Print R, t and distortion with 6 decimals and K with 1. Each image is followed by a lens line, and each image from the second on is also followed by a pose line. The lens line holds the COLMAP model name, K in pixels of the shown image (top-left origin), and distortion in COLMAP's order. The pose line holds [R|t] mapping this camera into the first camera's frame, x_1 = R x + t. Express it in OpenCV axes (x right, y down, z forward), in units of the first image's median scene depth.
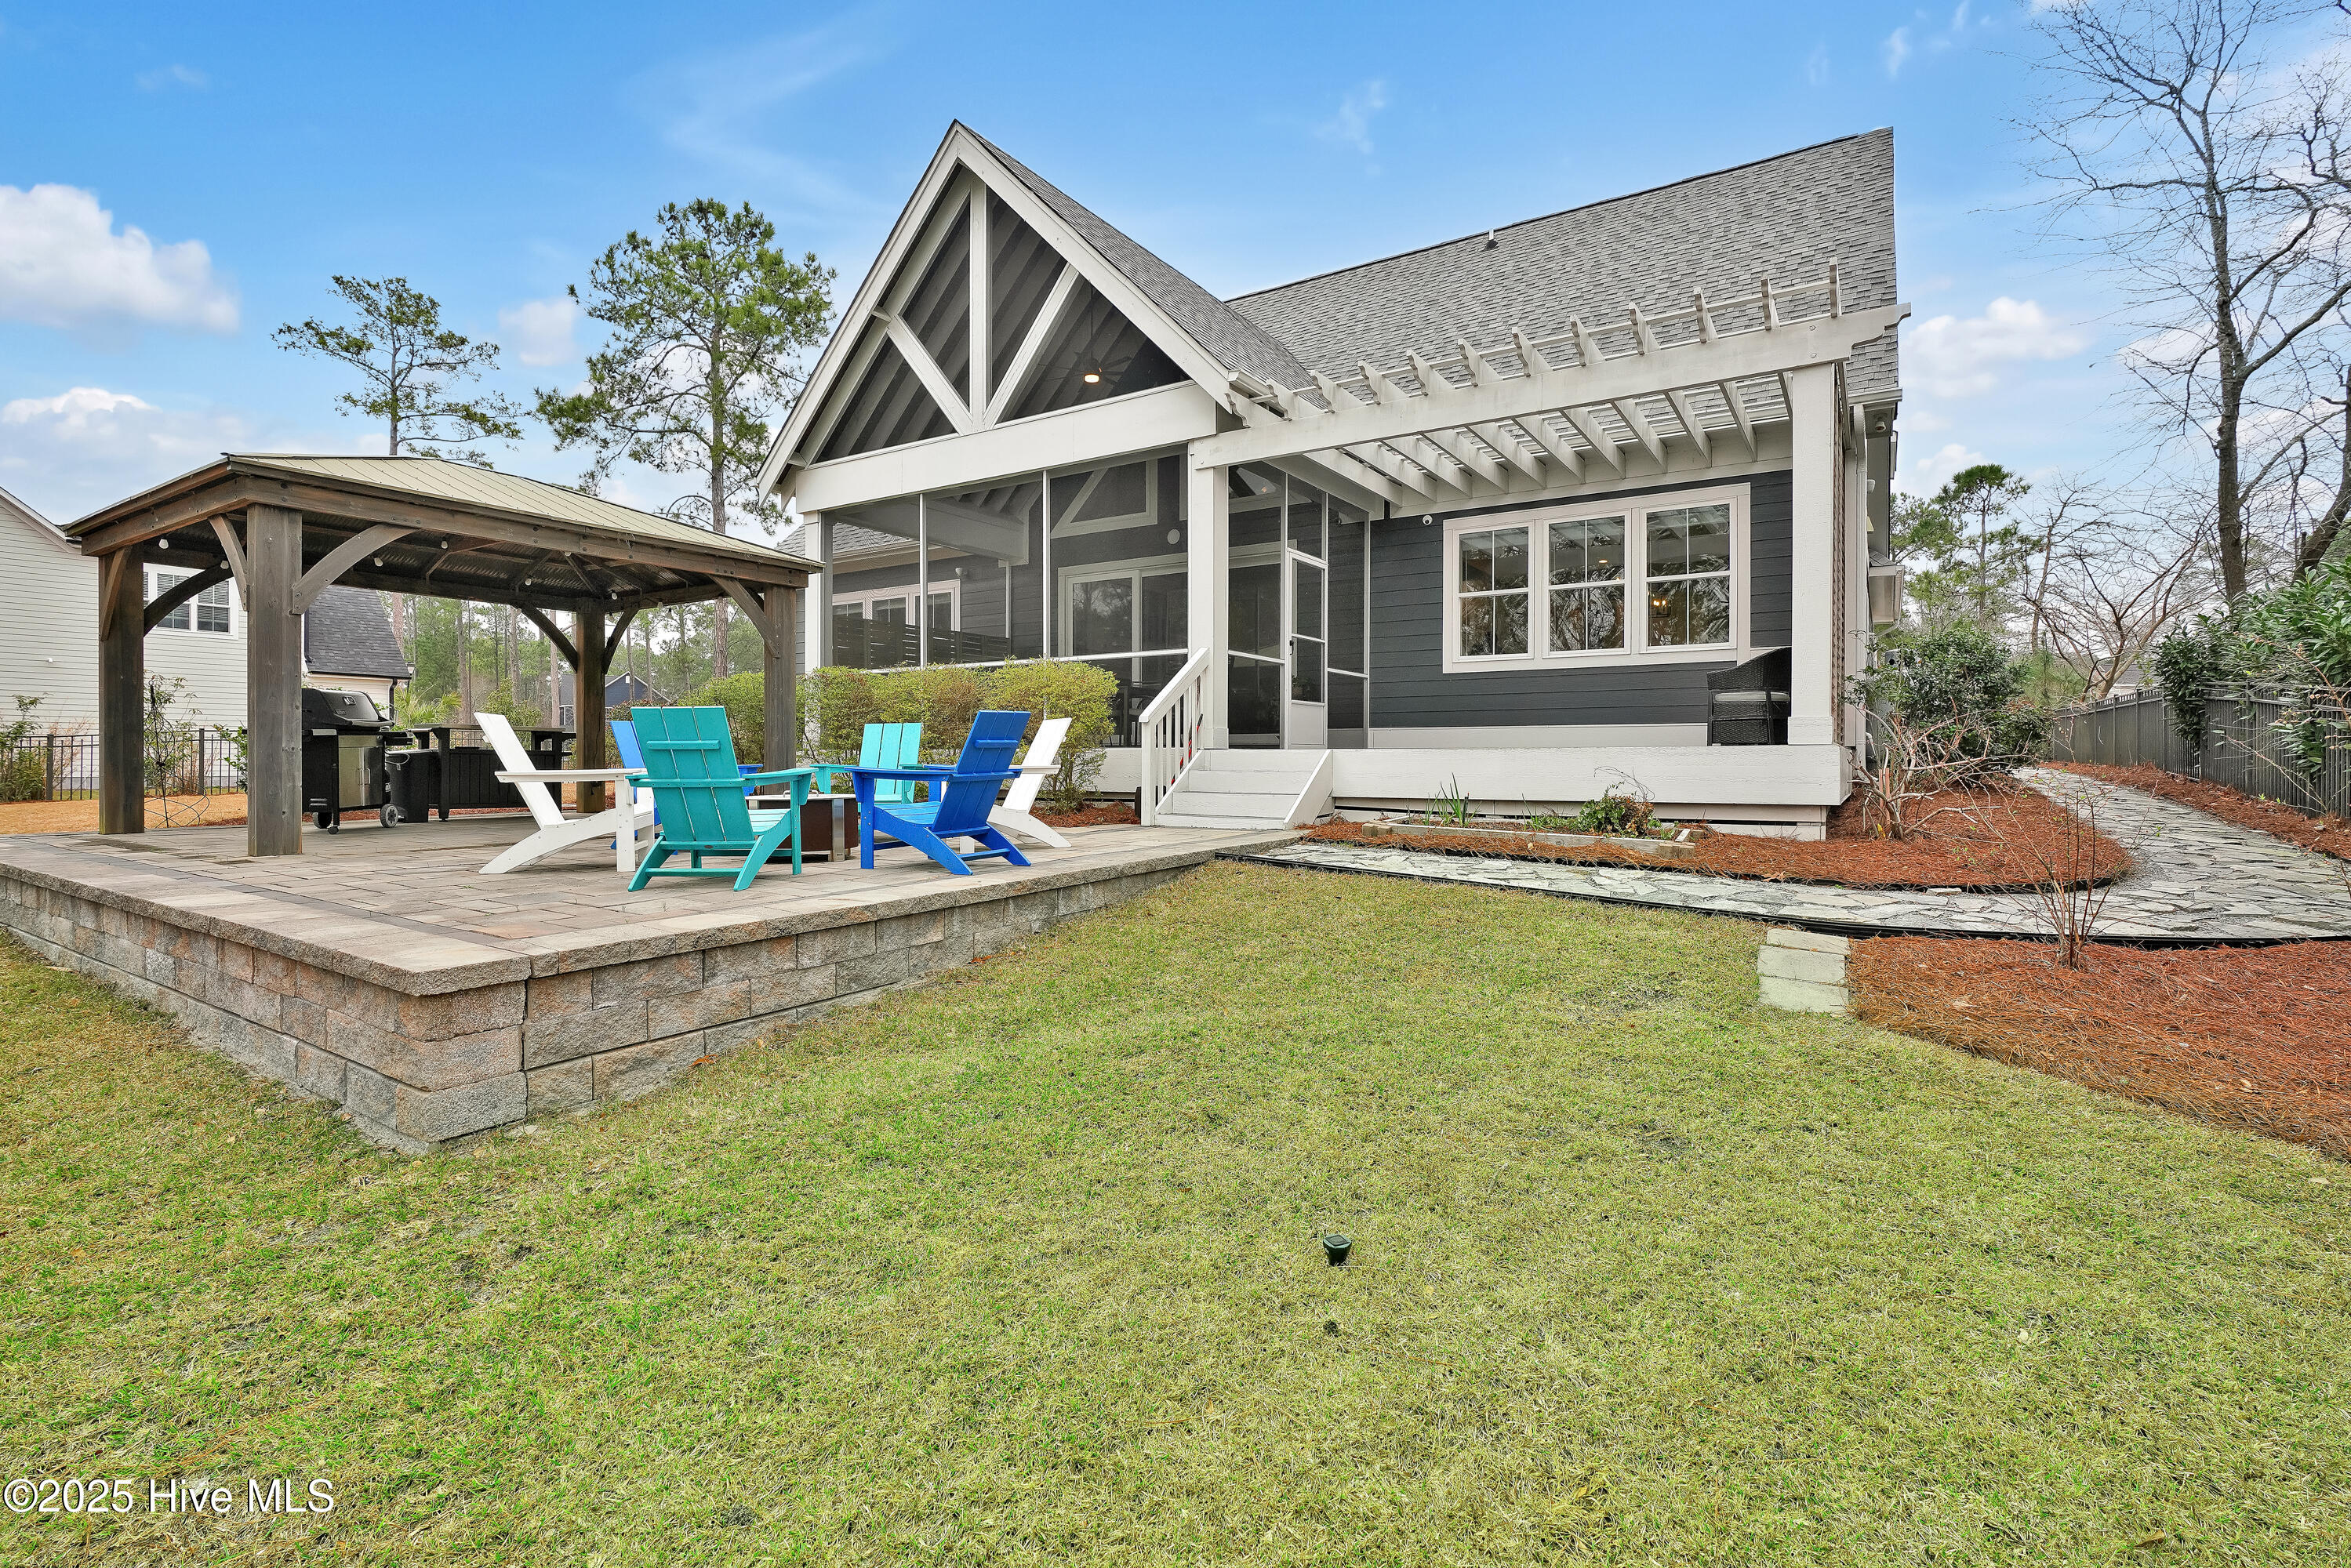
lens RADIAL K [[1082.4, 0, 1184.1], [0, 1082.4, 771.6], [0, 0, 1]] dist [0.002599, 0.000114]
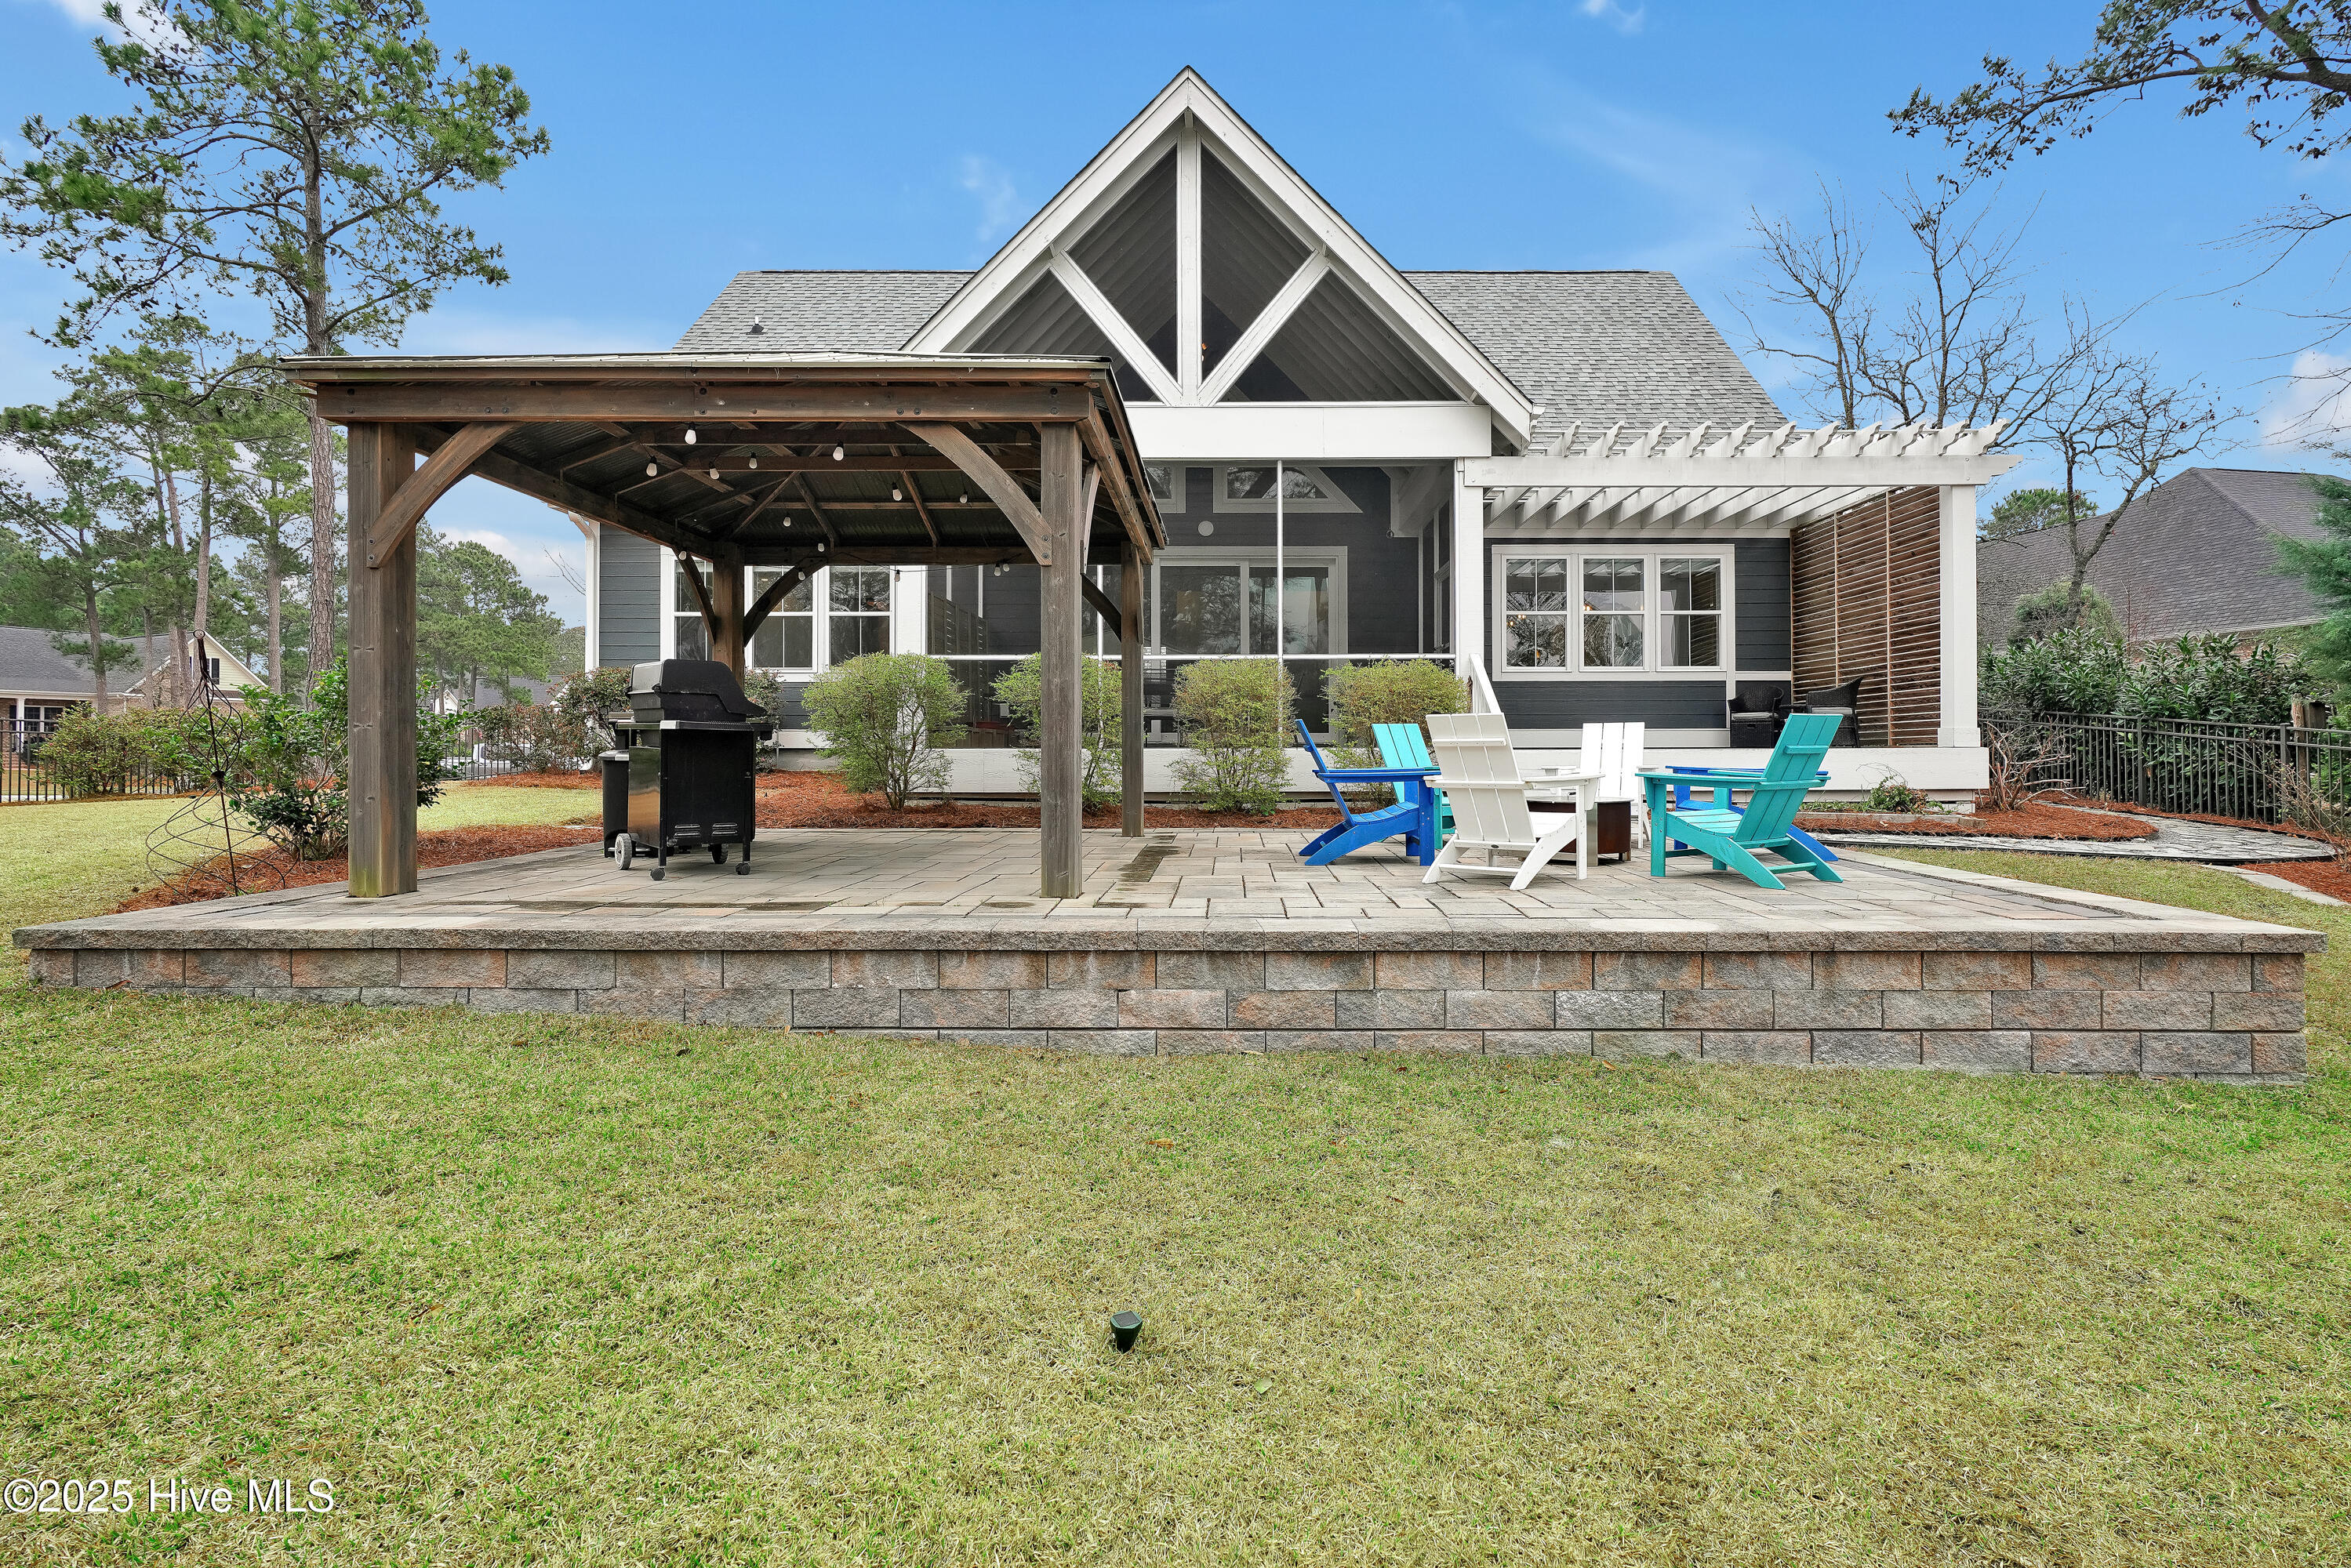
lens RADIAL K [[1082.4, 0, 1187.6], [0, 1082.4, 777.2], [0, 0, 1]] dist [0.002599, 0.000114]
pose [[0.856538, -0.015189, 0.515861, -0.712561], [0.005738, 0.999785, 0.019911, -0.012777], [-0.516053, -0.014095, 0.856441, 0.203777]]
